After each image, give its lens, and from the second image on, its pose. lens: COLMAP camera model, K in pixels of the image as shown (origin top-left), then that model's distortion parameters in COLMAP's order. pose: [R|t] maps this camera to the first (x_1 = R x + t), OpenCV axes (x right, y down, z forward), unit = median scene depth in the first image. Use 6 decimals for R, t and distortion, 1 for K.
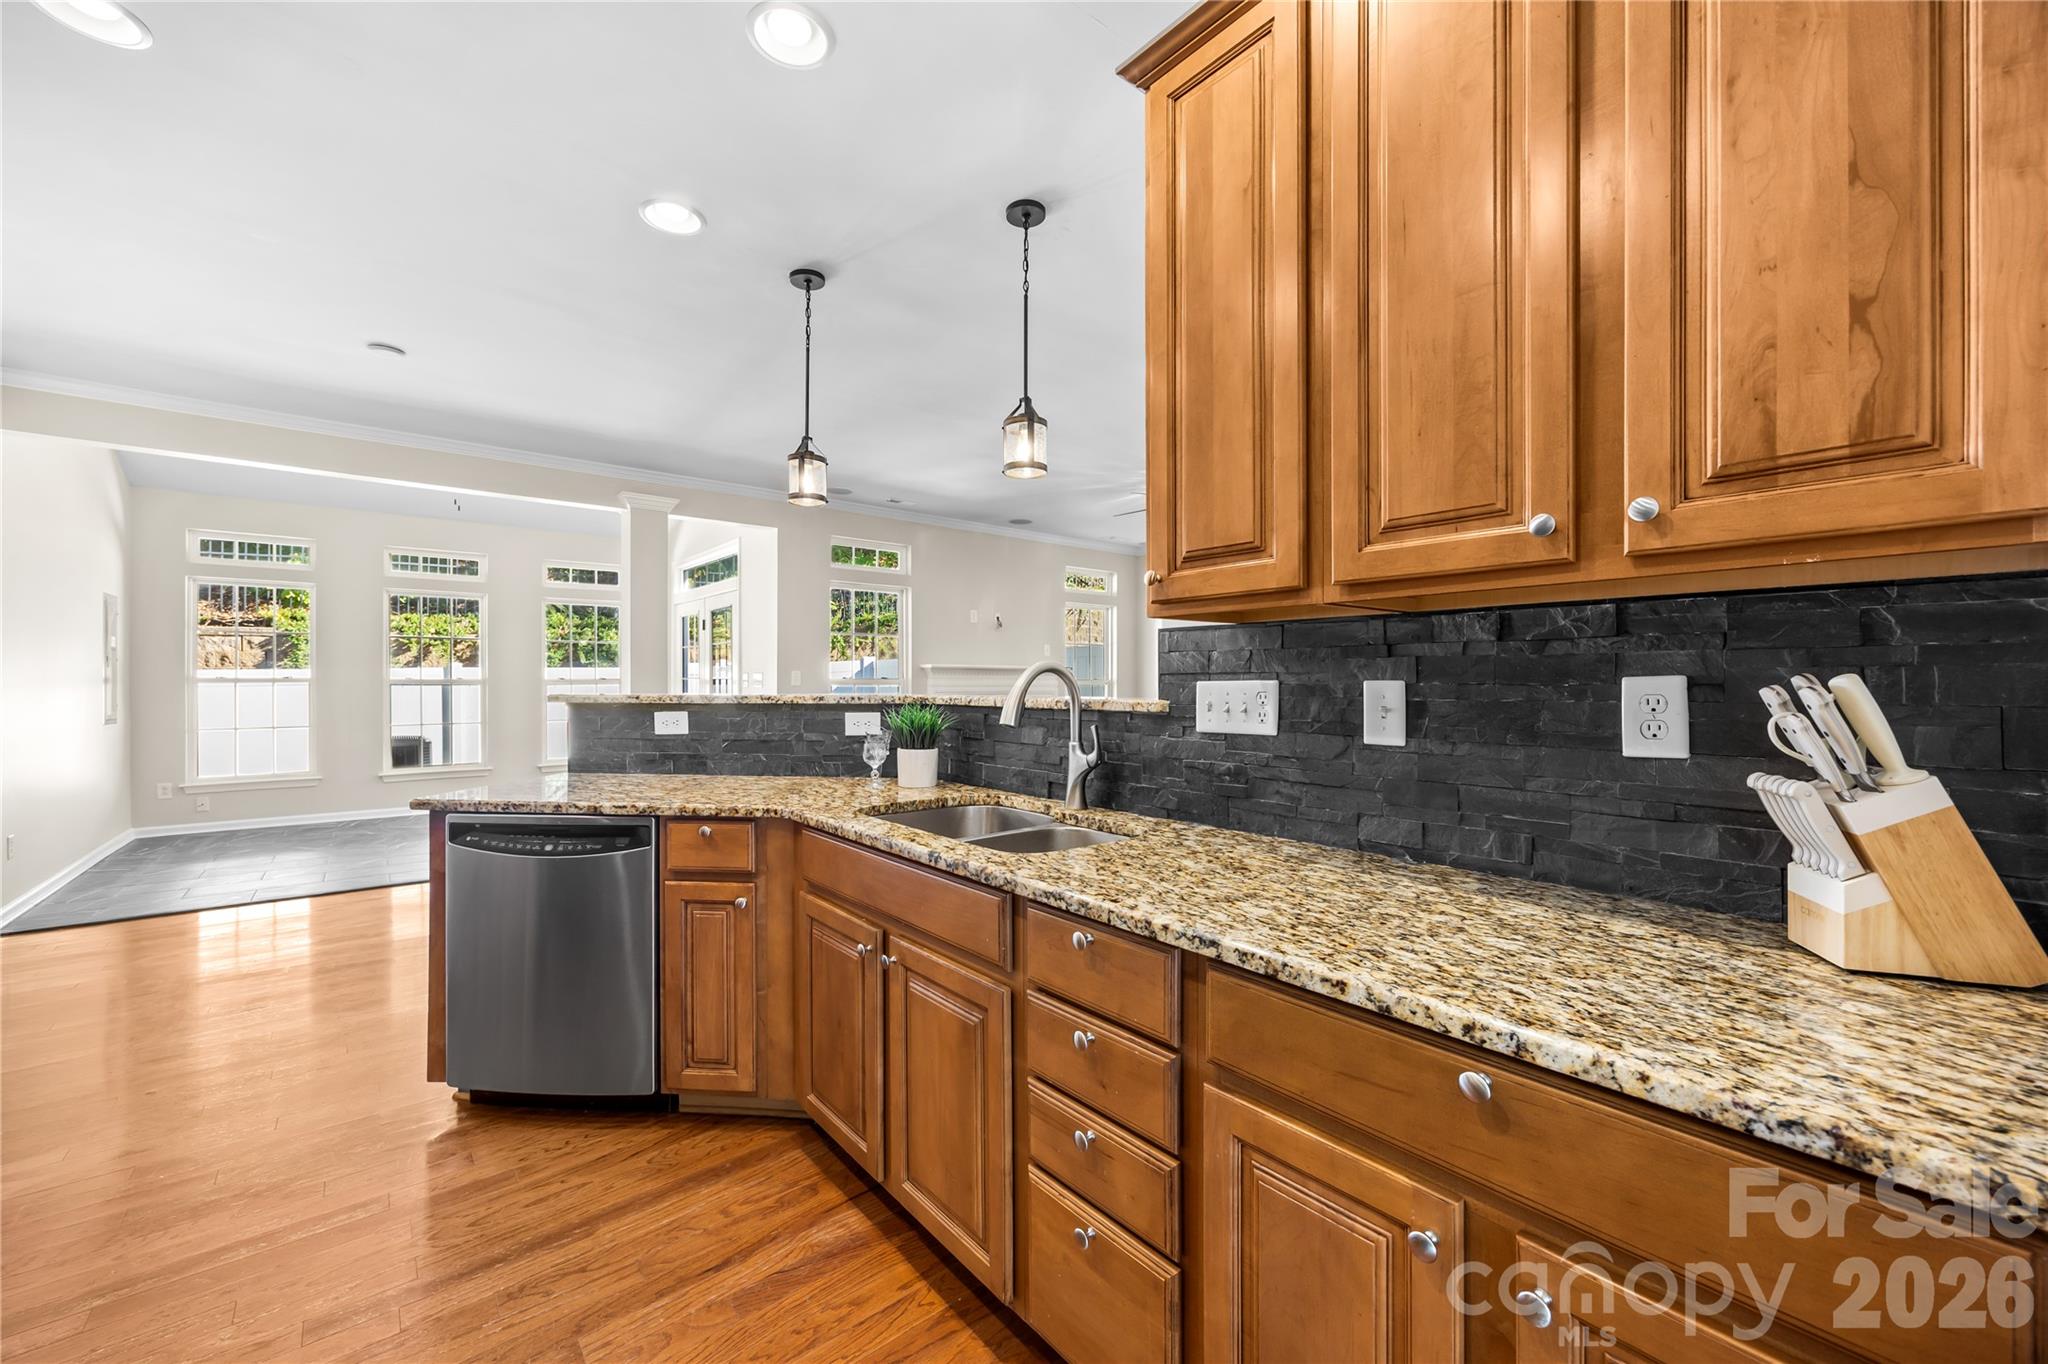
lens RADIAL K [[804.9, 0, 1030.4], [0, 804.9, 677.9], [0, 0, 1]] dist [-0.002773, 0.000058]
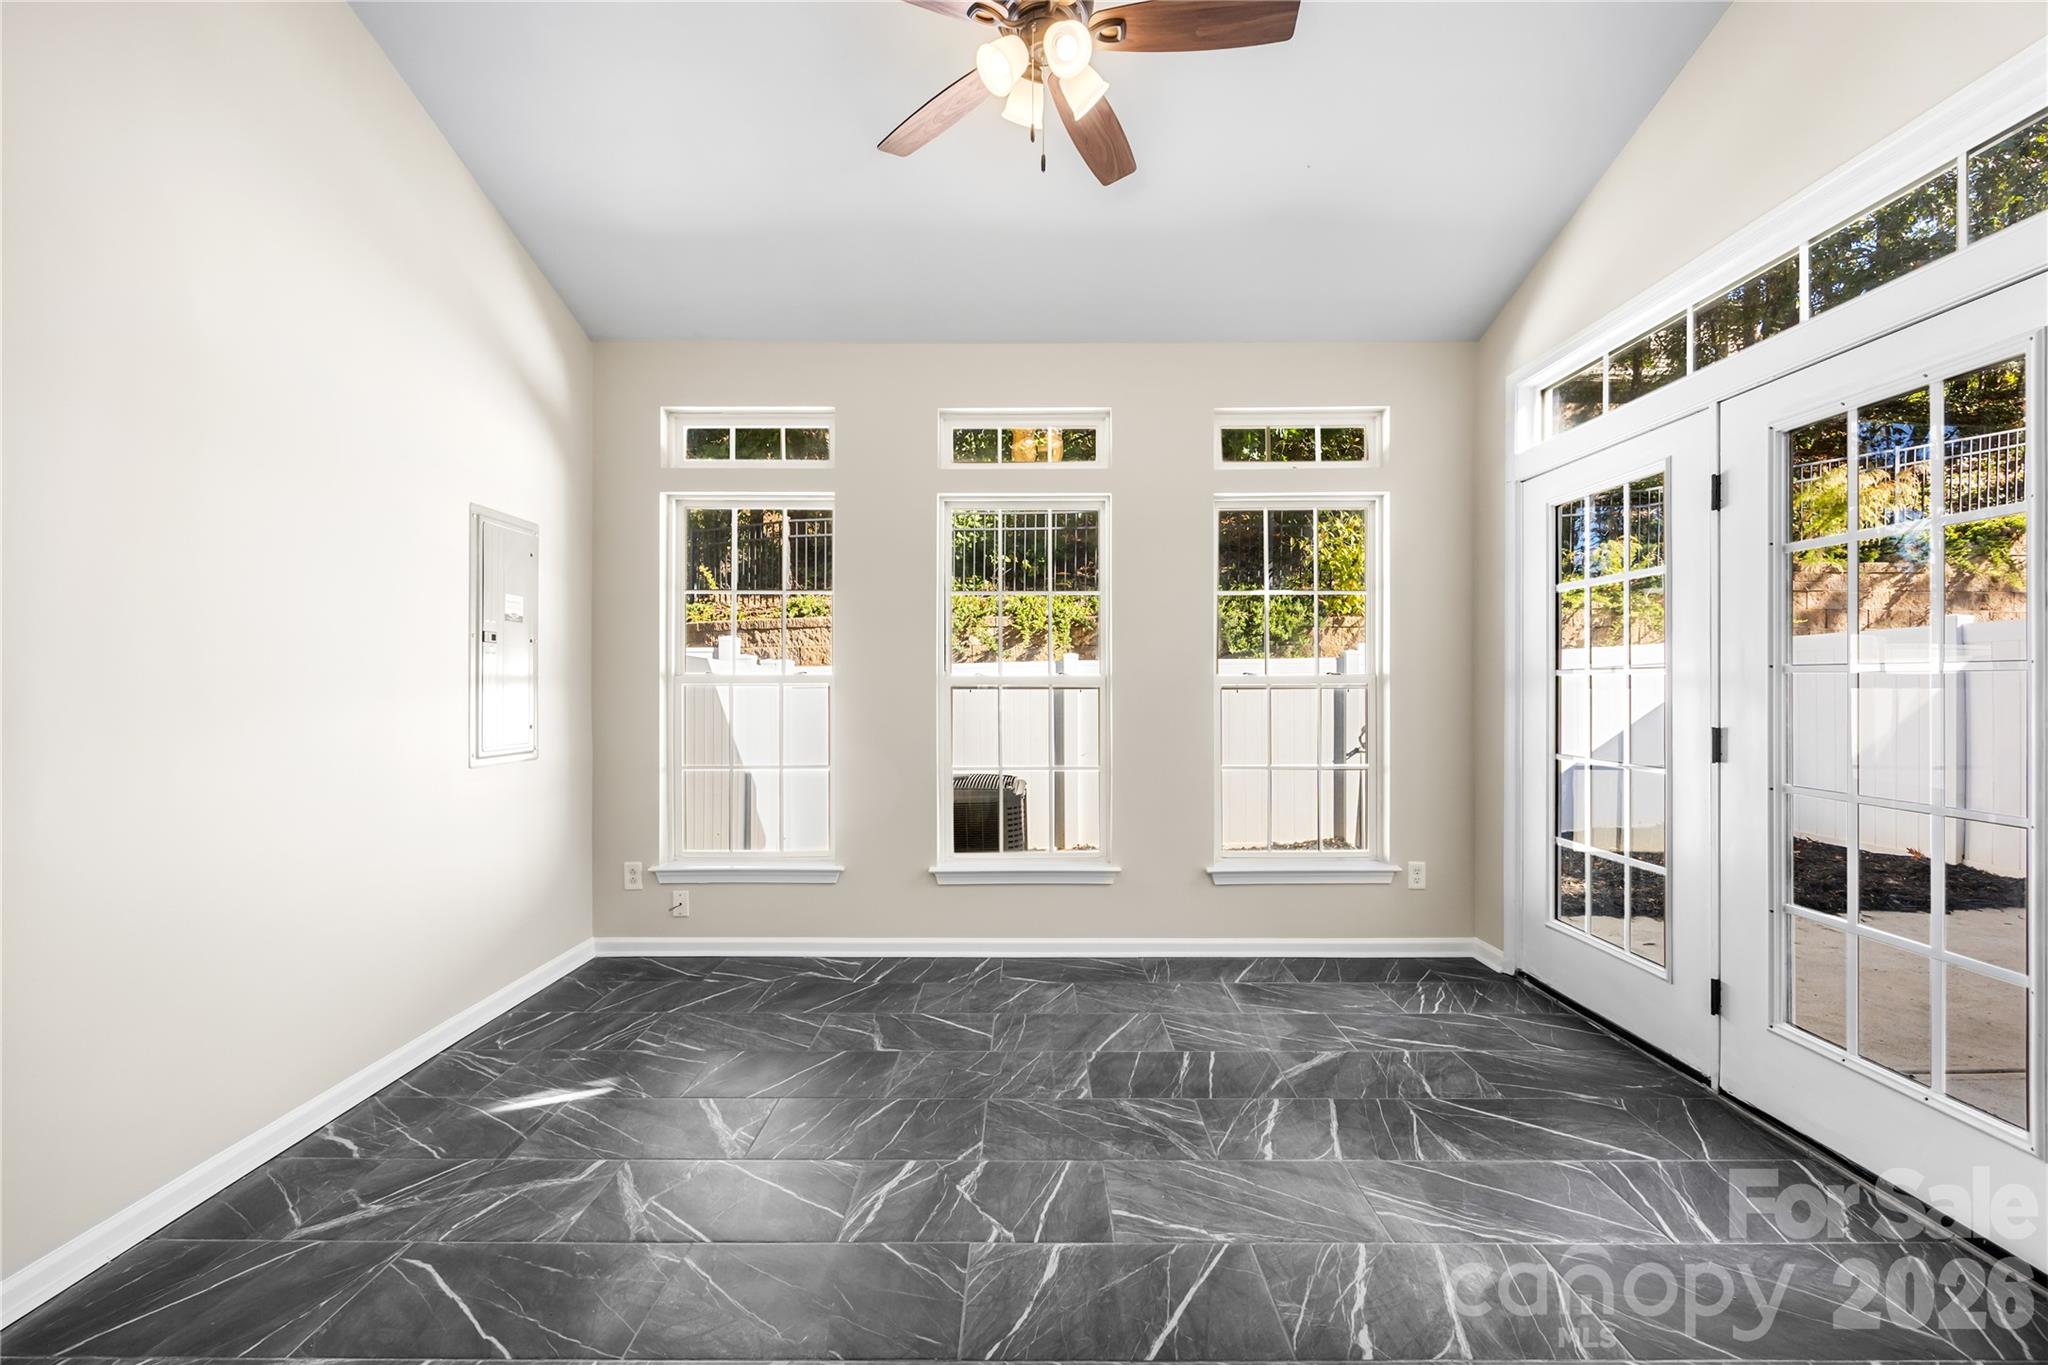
lens RADIAL K [[804.0, 0, 1026.7], [0, 804.0, 683.3], [0, 0, 1]] dist [-0.003441, 0.000182]
pose [[0.767034, 0.002807, -0.641601, -1.577167], [-0.000406, 0.999992, 0.003889, 0.012202], [0.641607, -0.002723, 0.767029, 2.316839]]
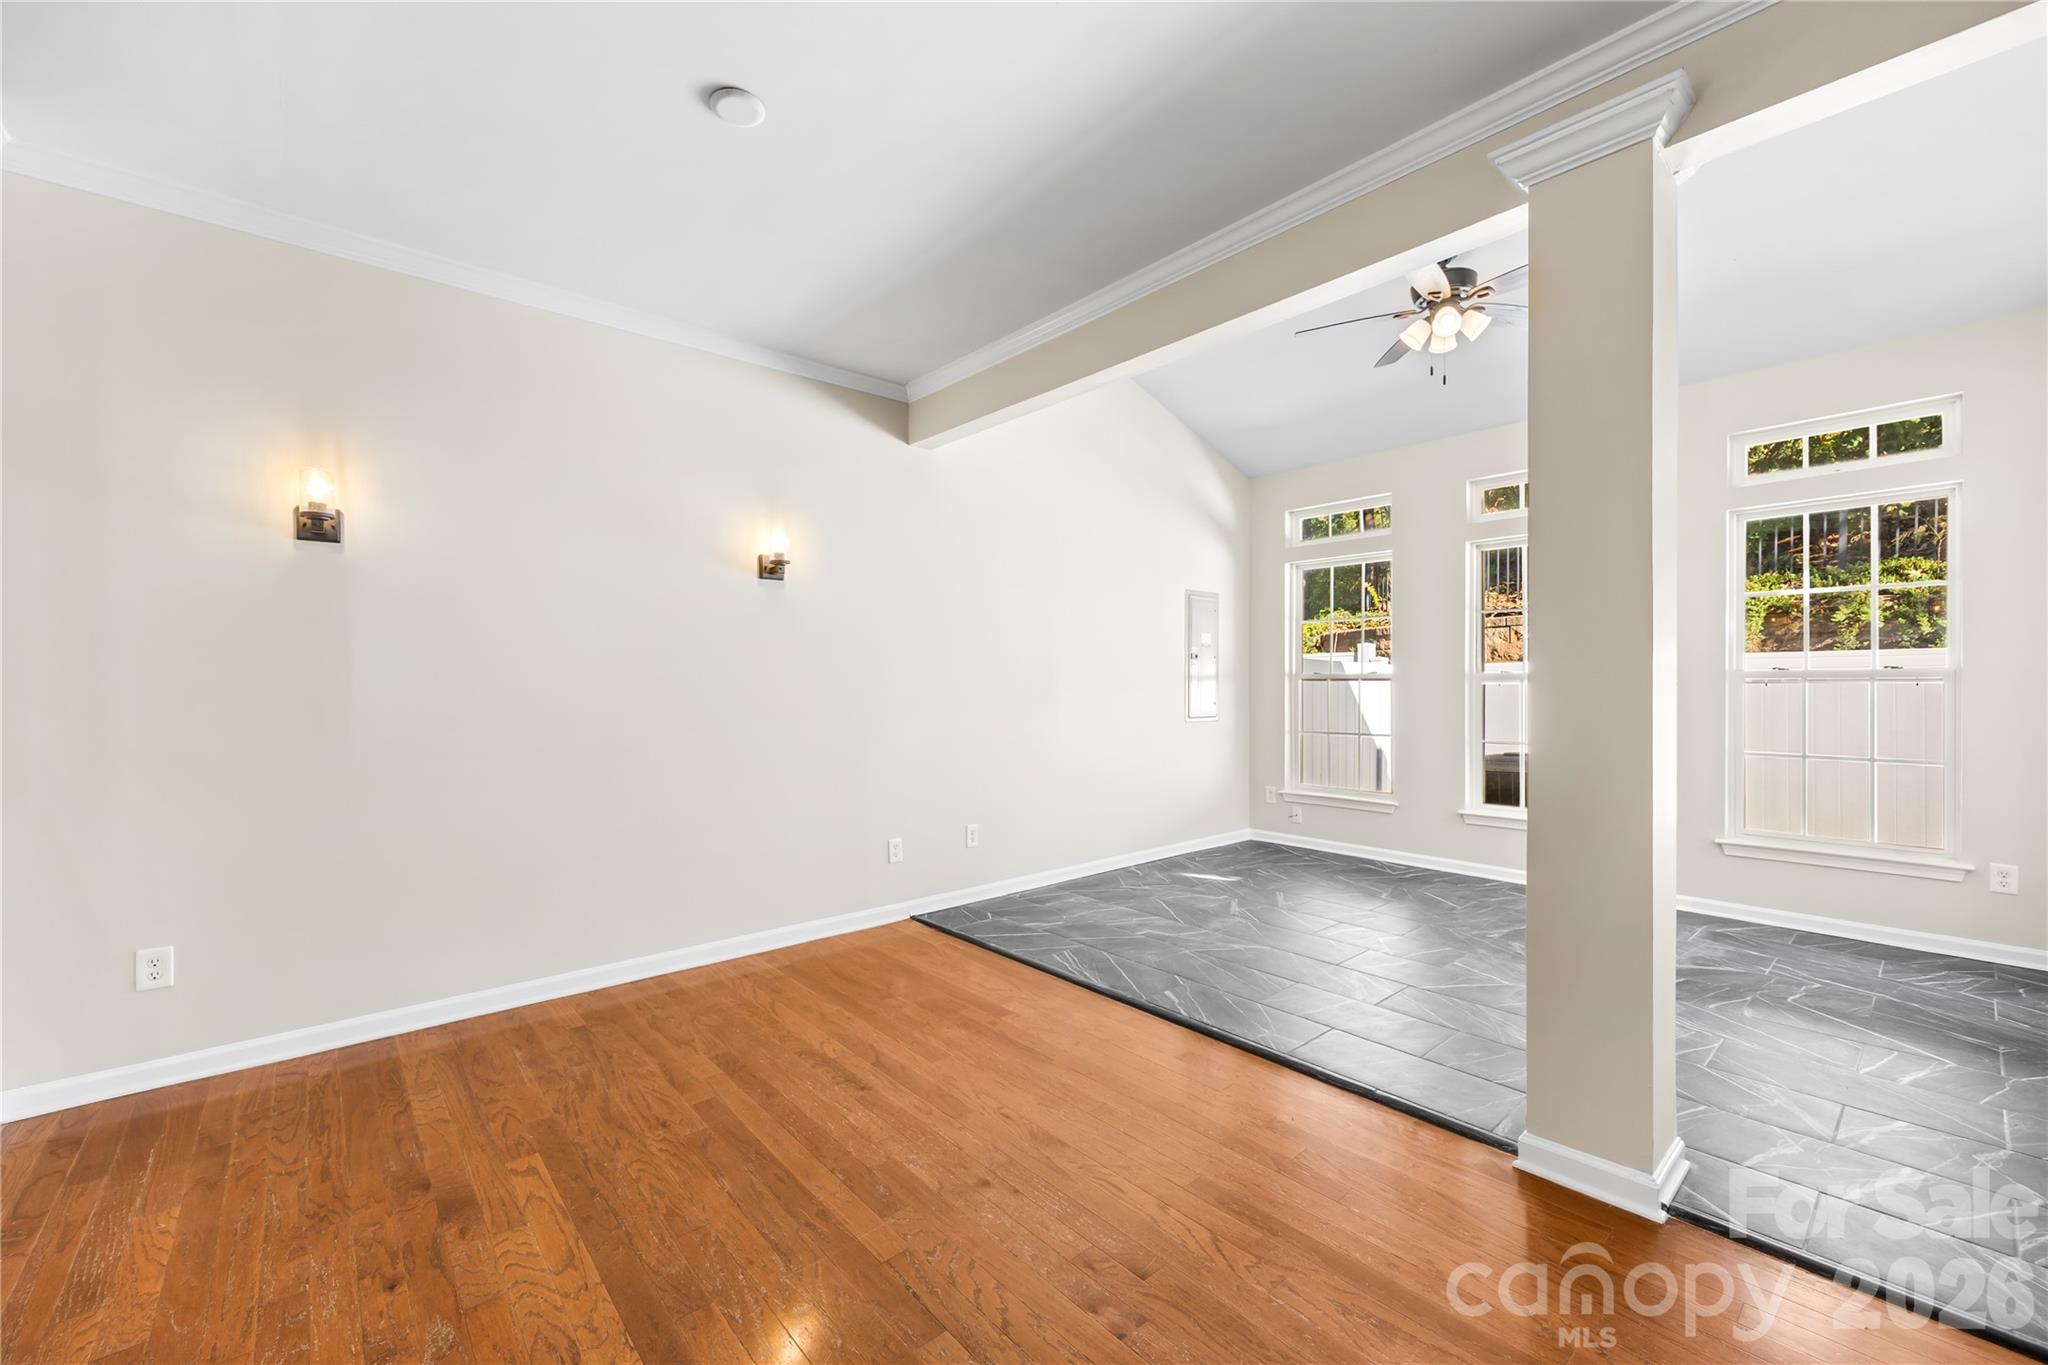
lens RADIAL K [[825.7, 0, 1024.0], [0, 825.7, 682.5], [0, 0, 1]] dist [0.009157, 0.000073]
pose [[0.030204, 0.005585, -0.999528, -0.376411], [0.006049, 0.999965, 0.005770, 0.007114], [0.999525, -0.006220, 0.030169, 2.120931]]
